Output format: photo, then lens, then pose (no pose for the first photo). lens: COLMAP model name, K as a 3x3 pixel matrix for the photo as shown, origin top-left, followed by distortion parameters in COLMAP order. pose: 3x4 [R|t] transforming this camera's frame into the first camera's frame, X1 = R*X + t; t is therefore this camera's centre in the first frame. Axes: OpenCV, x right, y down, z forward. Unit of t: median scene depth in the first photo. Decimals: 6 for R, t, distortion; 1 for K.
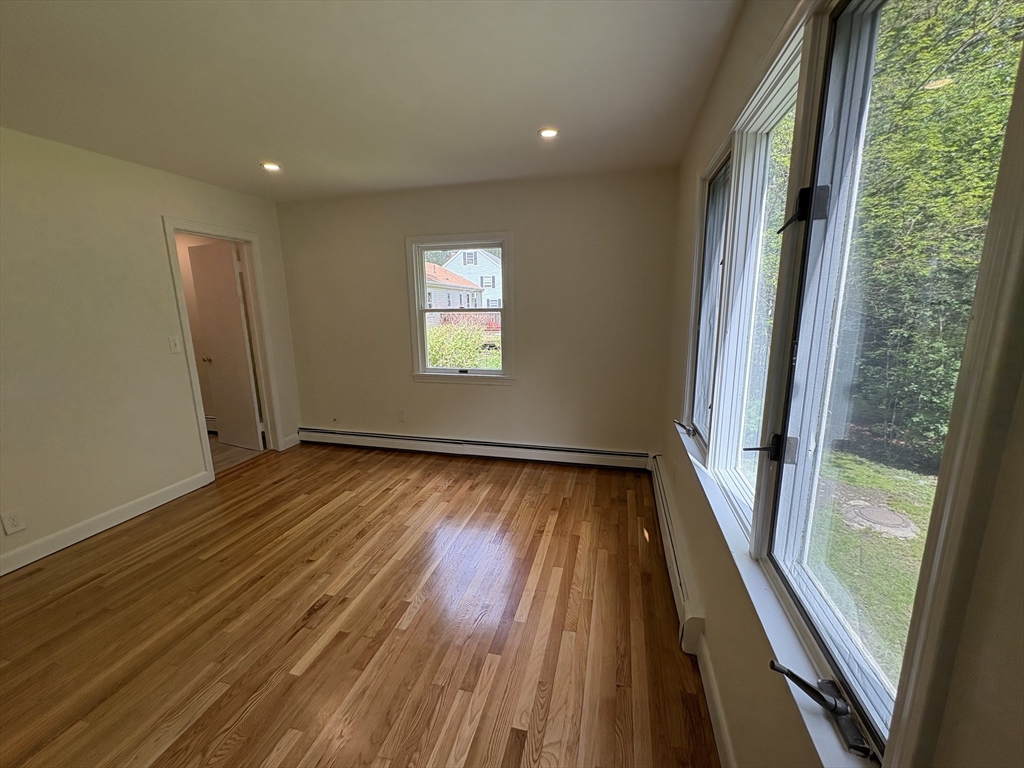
lens RADIAL K [[409.2, 0, 508.7], [0, 409.2, 384.5], [0, 0, 1]] dist [0.000188, 0.000582]
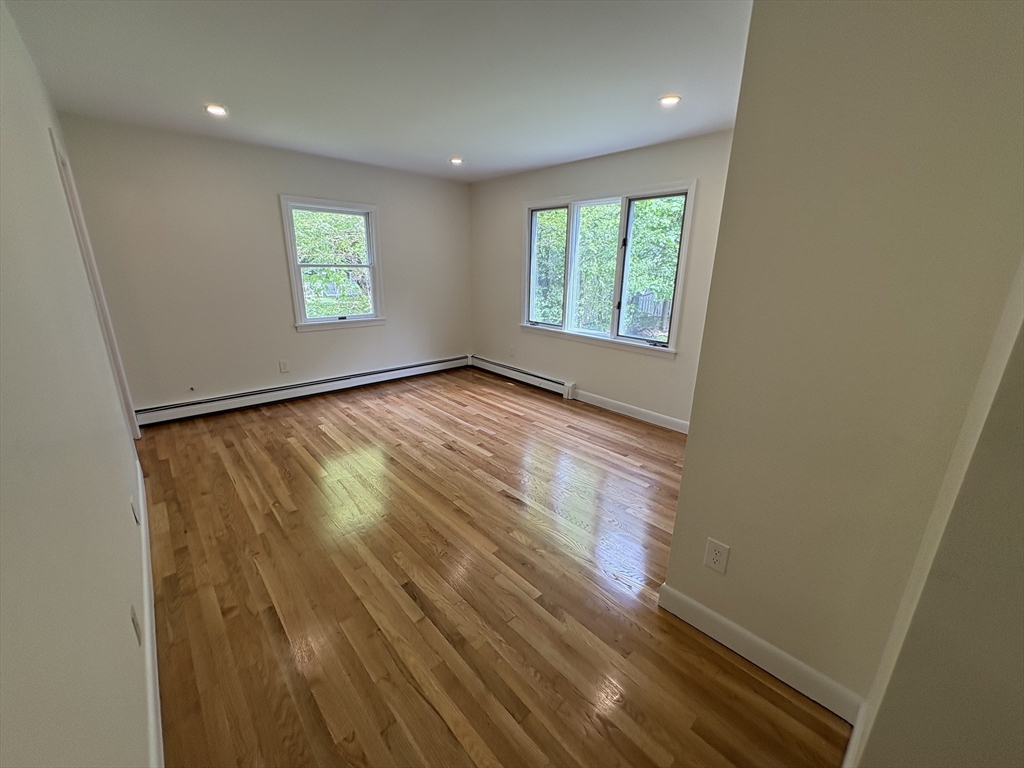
lens RADIAL K [[409.2, 0, 515.7], [0, 409.2, 379.7], [0, 0, 1]] dist [0.000188, 0.000582]
pose [[0.539540, -0.209228, 0.815549, -1.013580], [0.143647, 0.977305, 0.155694, 0.036672], [-0.829616, 0.033148, 0.557350, -0.096864]]
